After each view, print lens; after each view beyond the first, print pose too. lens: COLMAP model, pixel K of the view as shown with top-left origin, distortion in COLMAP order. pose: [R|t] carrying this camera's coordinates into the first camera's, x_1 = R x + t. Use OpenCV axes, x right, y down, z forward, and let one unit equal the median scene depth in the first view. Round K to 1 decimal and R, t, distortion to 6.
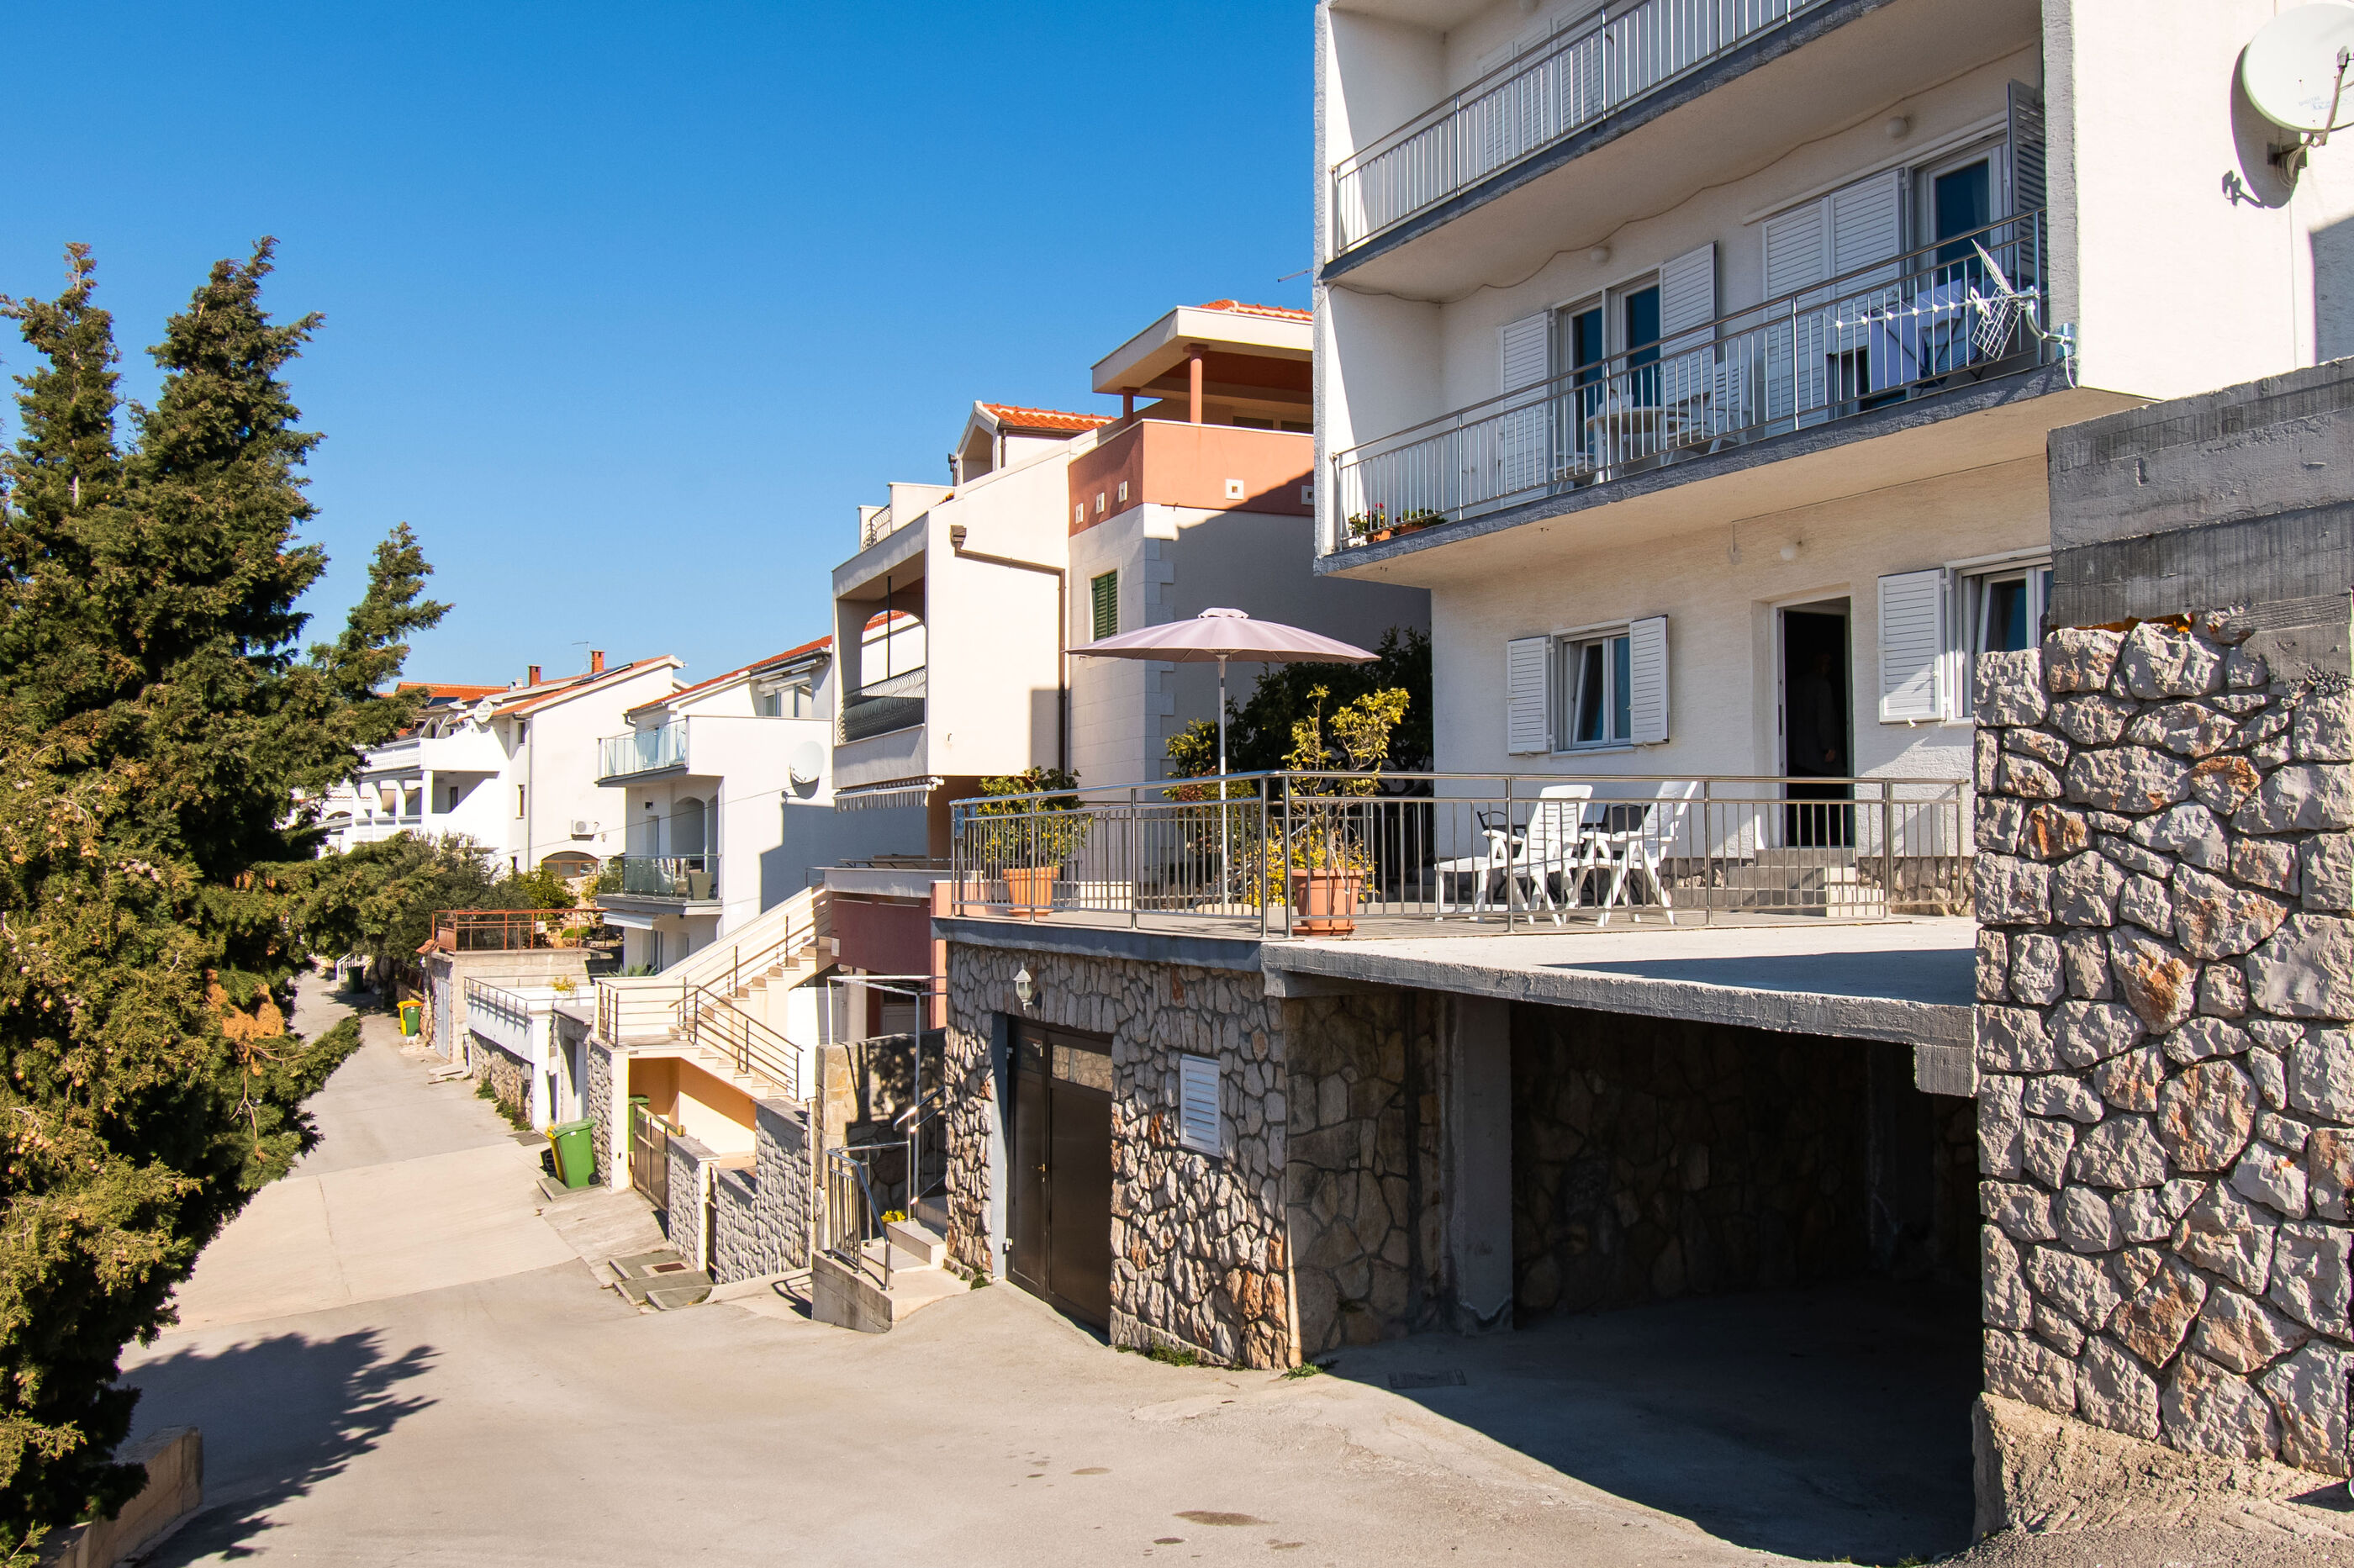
lens RADIAL K [[1824.1, 0, 1177.0], [0, 1824.1, 784.0], [0, 0, 1]] dist [-0.008282, -0.000826]
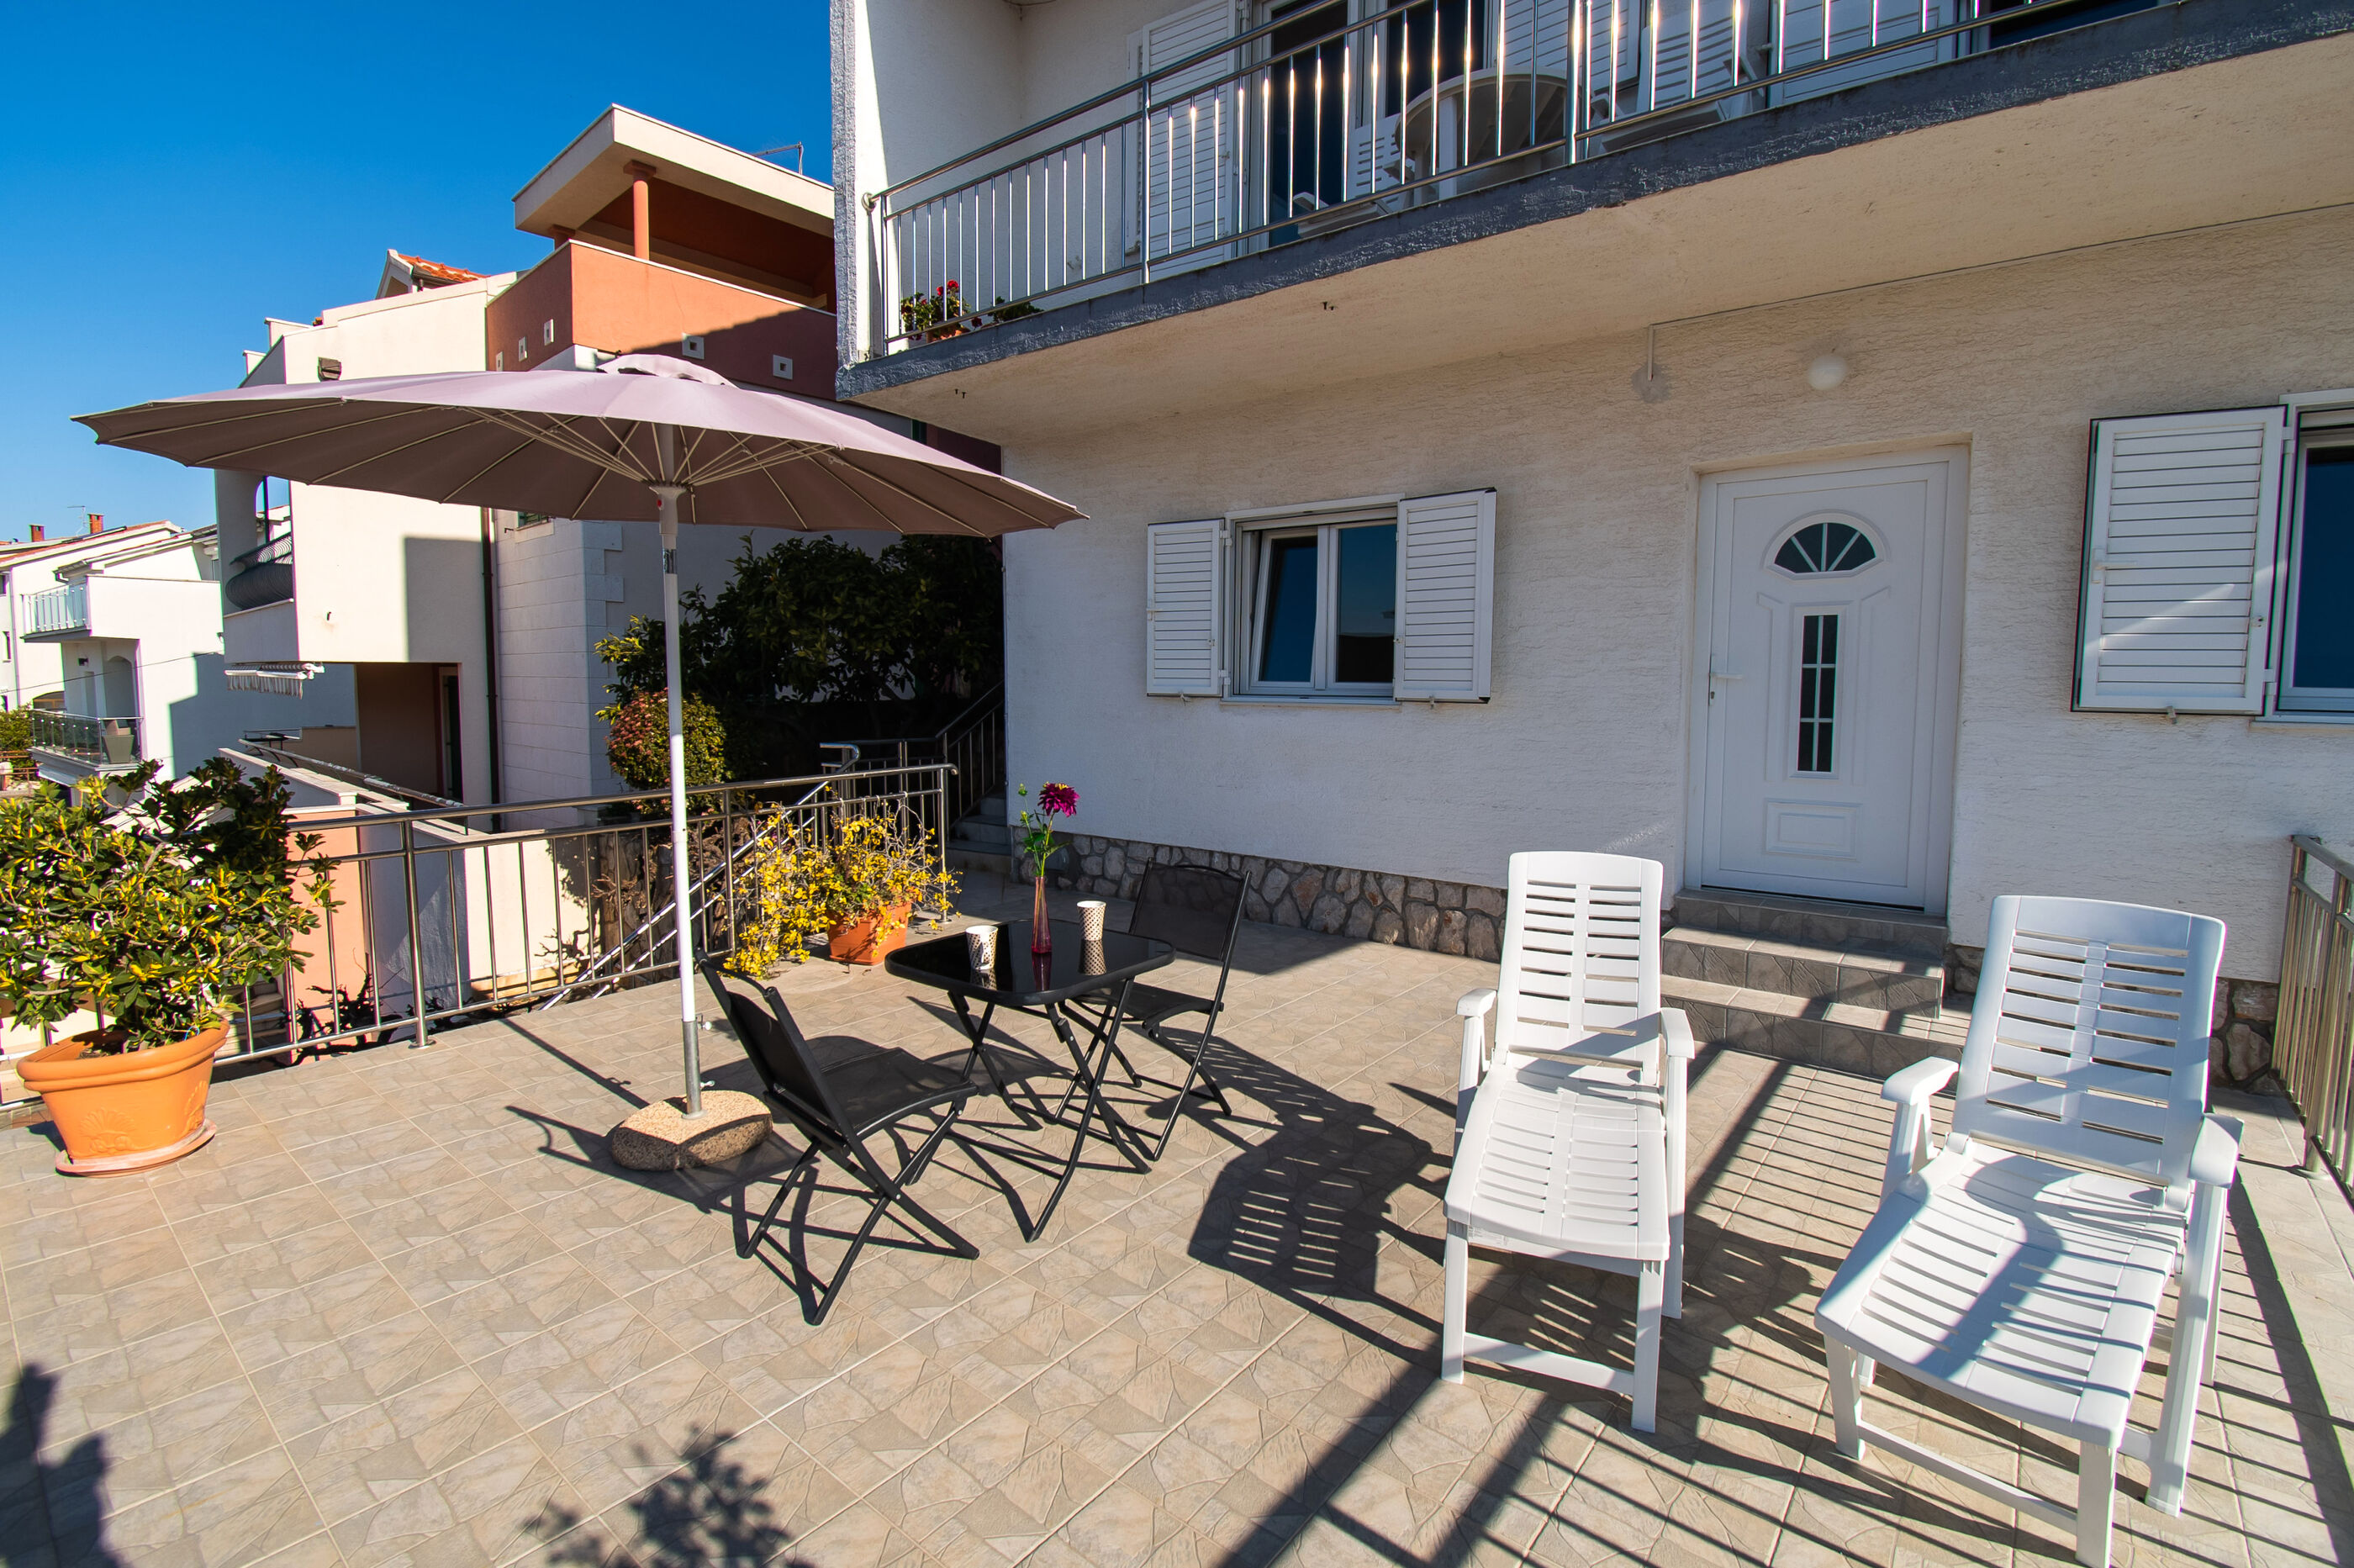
lens RADIAL K [[1067.5, 0, 1177.0], [0, 1067.5, 784.0], [0, 0, 1]] dist [0.000577, -0.014639]
pose [[0.899500, -0.028871, 0.435966, 0.011589], [-0.027798, 0.992011, 0.123048, -0.021014], [-0.436035, -0.122800, 0.891512, 0.411213]]
